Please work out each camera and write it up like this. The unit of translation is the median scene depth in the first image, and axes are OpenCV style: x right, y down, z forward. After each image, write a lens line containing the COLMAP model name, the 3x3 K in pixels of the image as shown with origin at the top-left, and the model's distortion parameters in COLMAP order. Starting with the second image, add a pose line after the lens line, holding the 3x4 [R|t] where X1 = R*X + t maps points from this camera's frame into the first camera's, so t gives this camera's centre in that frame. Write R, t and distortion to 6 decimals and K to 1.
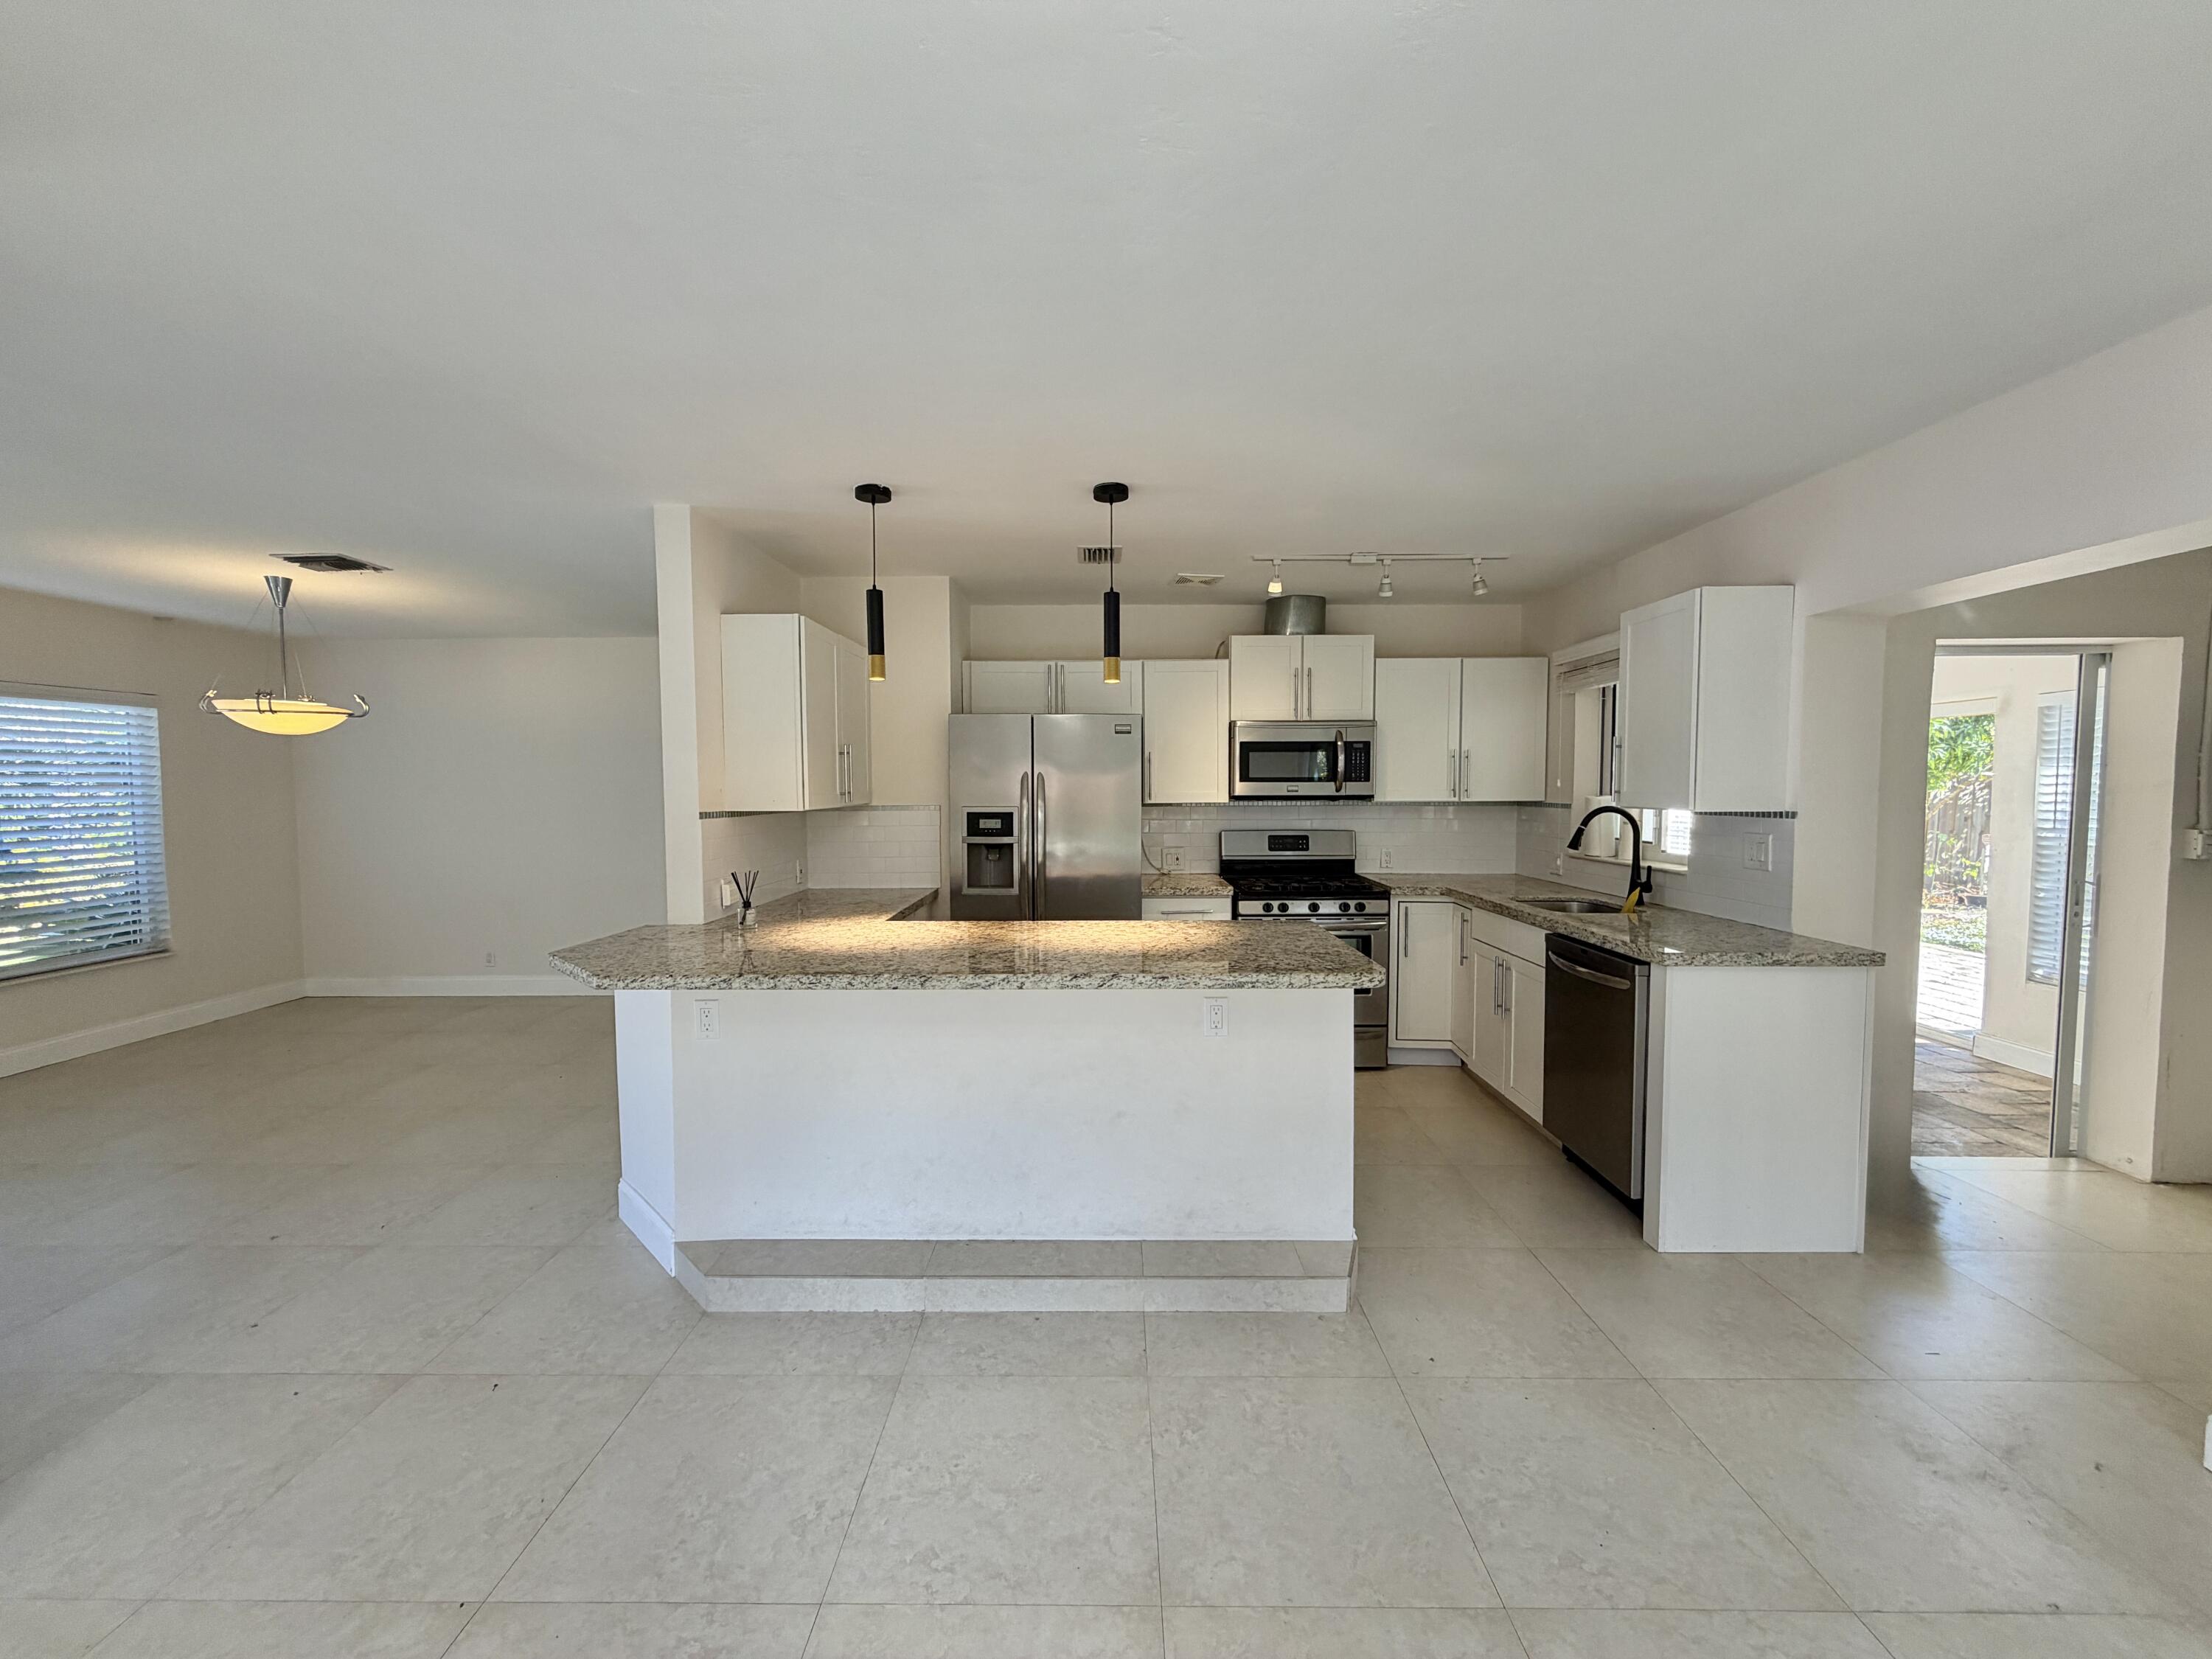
lens RADIAL K [[882.5, 0, 1100.4], [0, 882.5, 833.6], [0, 0, 1]] dist [0.003455, -0.001257]
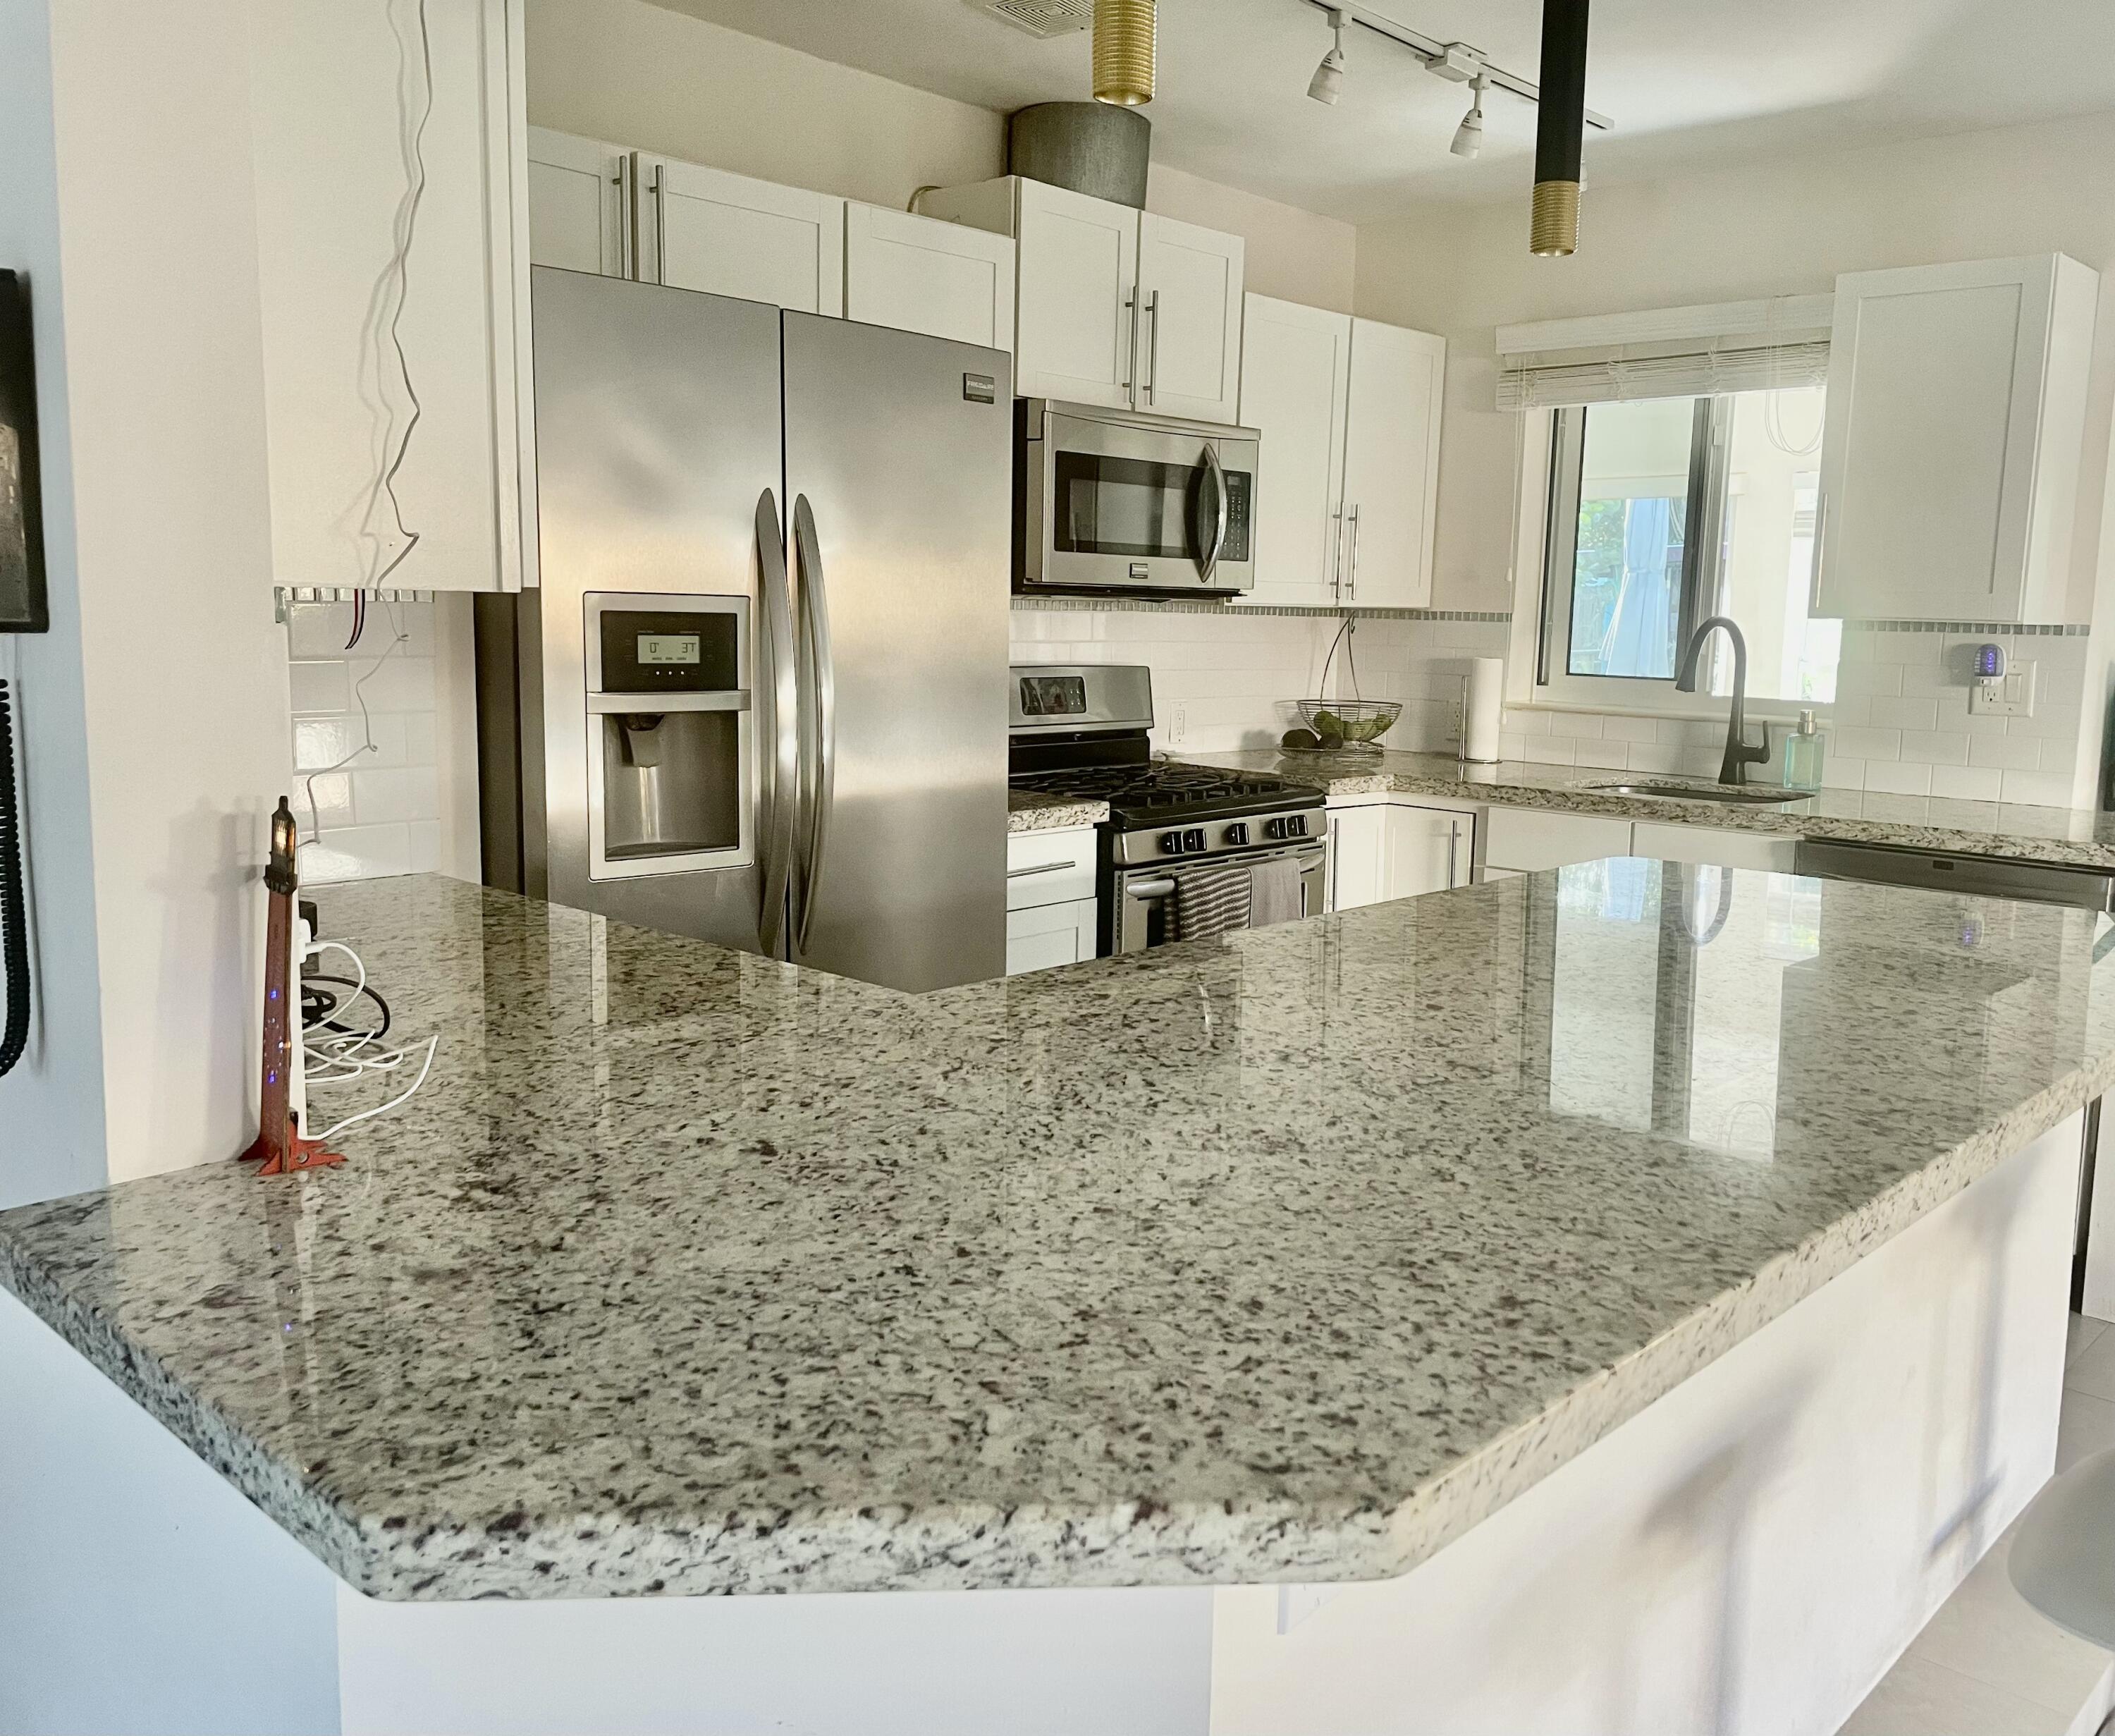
lens RADIAL K [[1728.3, 0, 1121.0], [0, 1728.3, 863.3], [0, 0, 1]] dist [0.026161, -0.008578]
pose [[0.668928, -0.092625, 0.737534, -0.532907], [0.014644, 0.993656, 0.111509, -0.002622], [-0.743183, -0.063791, 0.666040, 0.522748]]
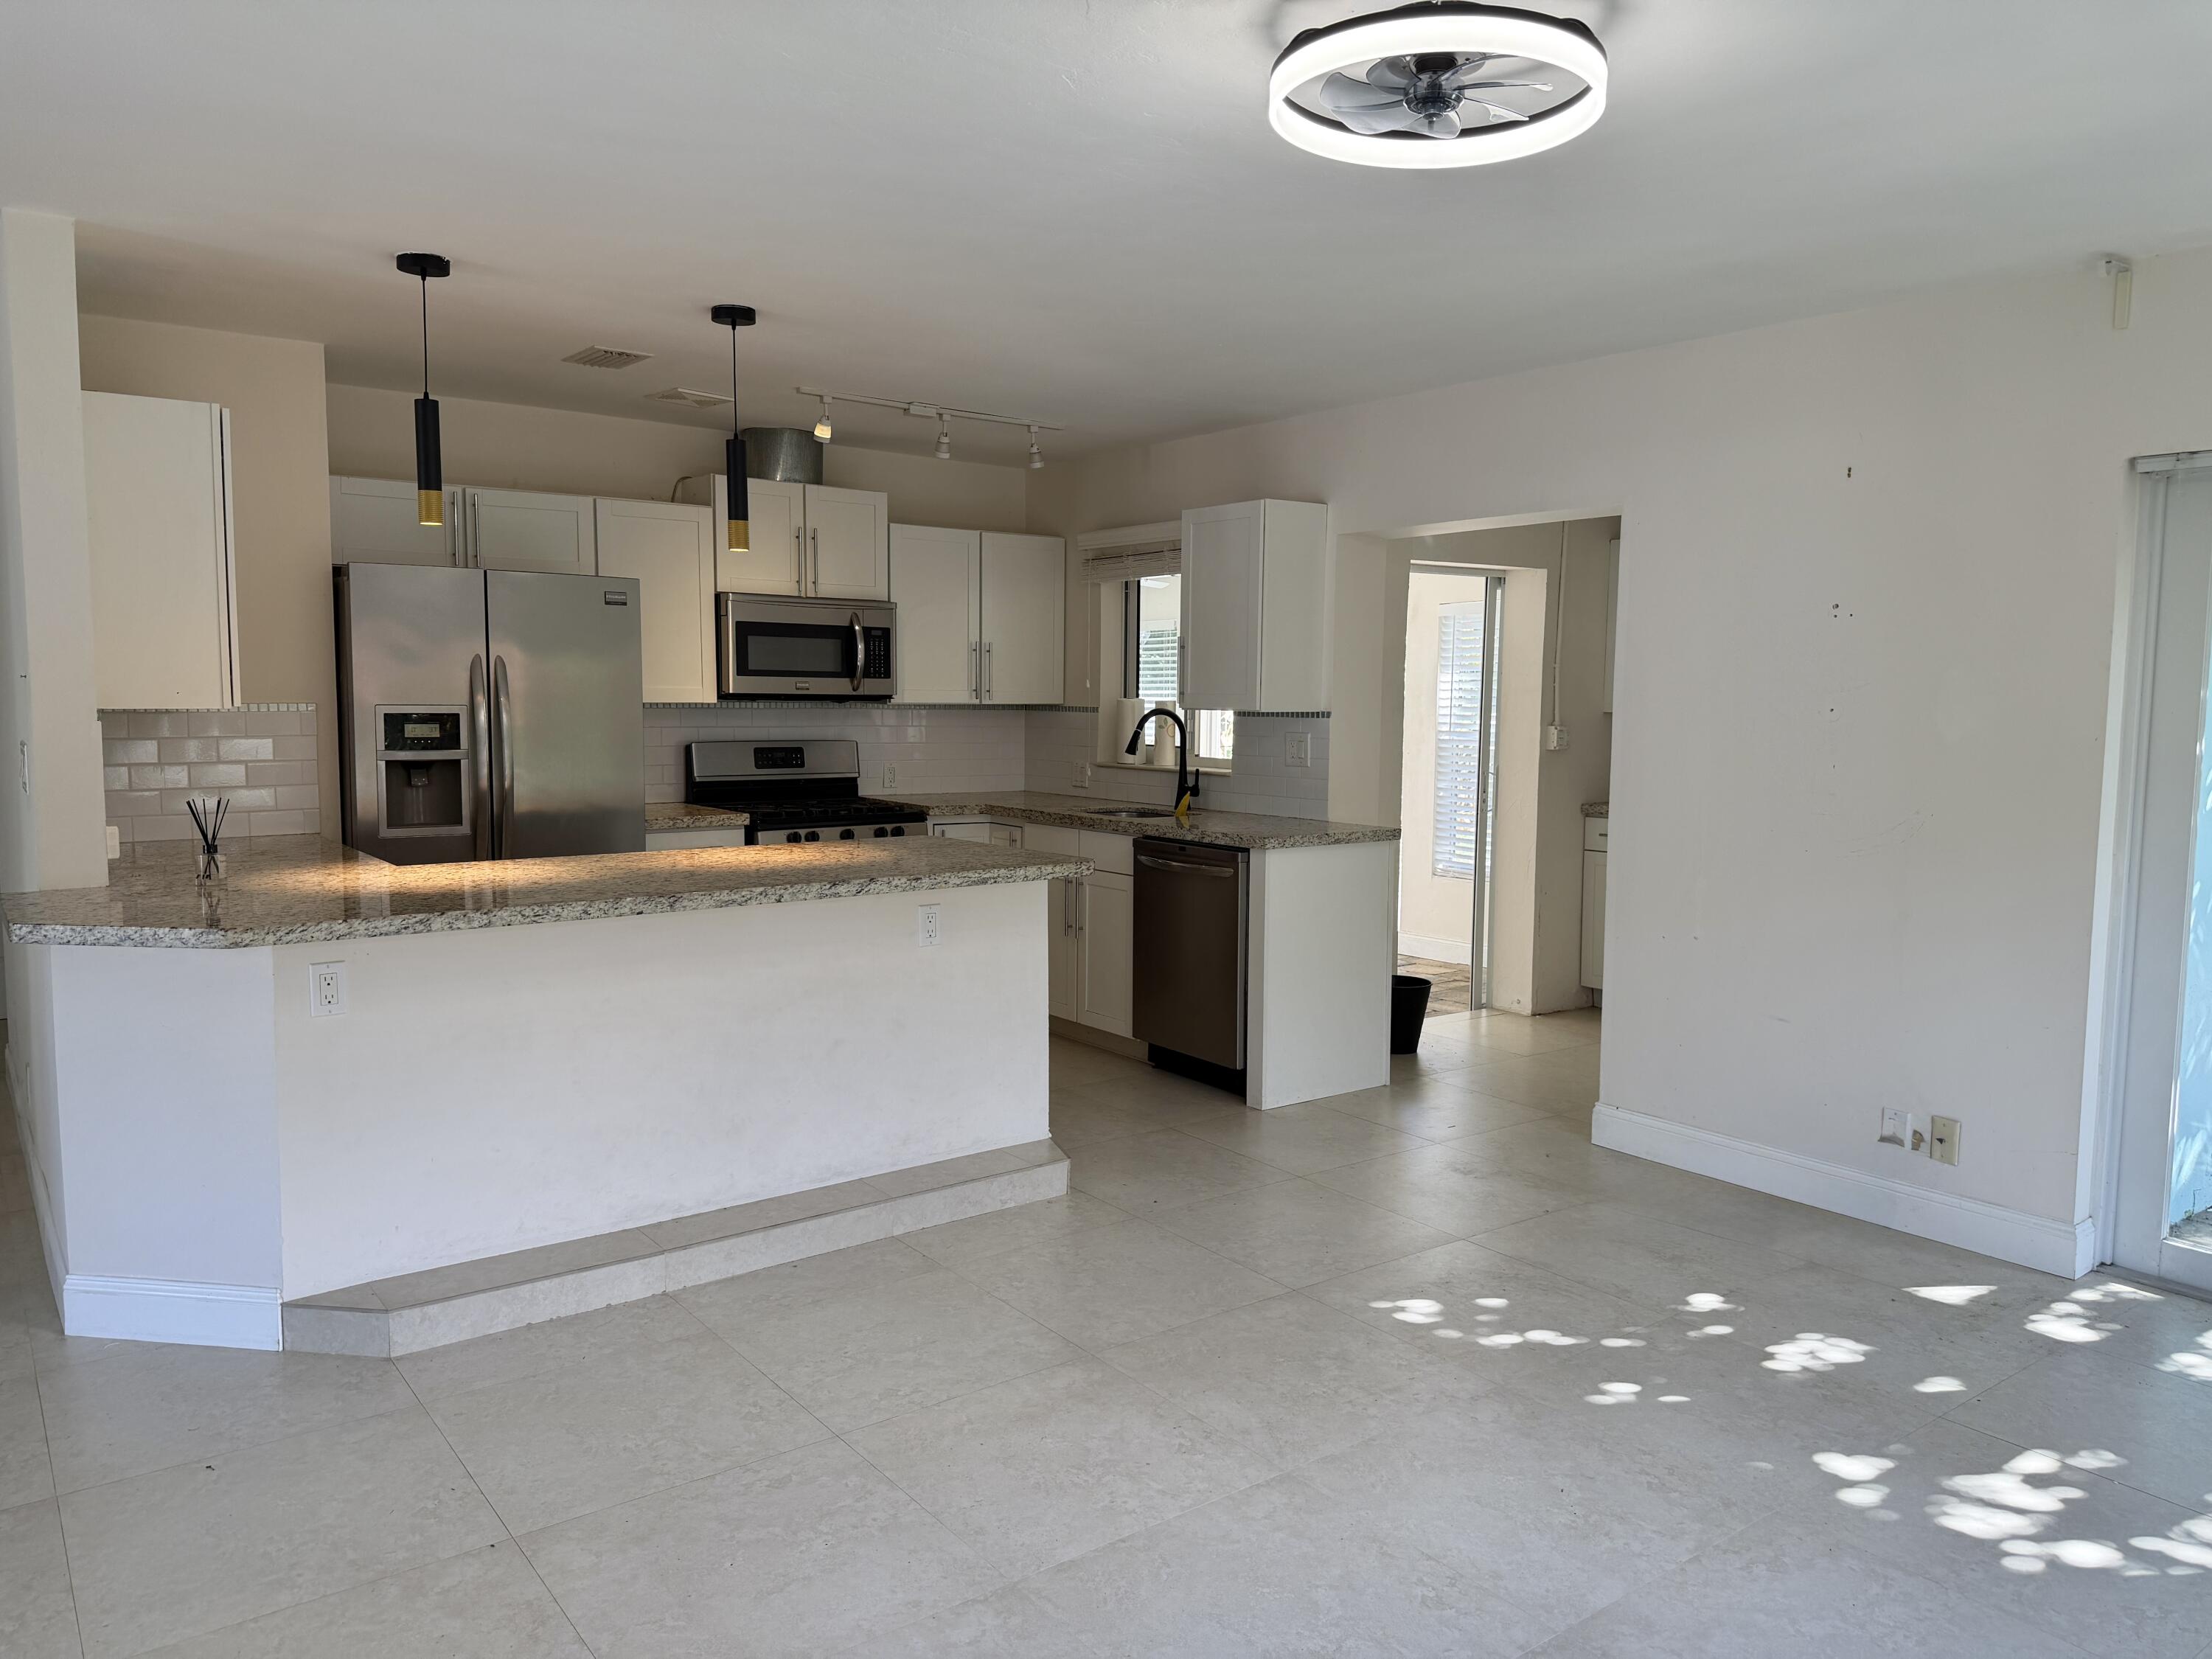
lens RADIAL K [[1545.7, 0, 1111.2], [0, 1545.7, 819.2], [0, 0, 1]] dist [0.074004, -0.064630]
pose [[0.789393, -0.040912, 0.612523, -0.493661], [0.021316, 0.999002, 0.039255, 0.022482], [-0.613518, -0.017931, 0.789477, -0.288623]]
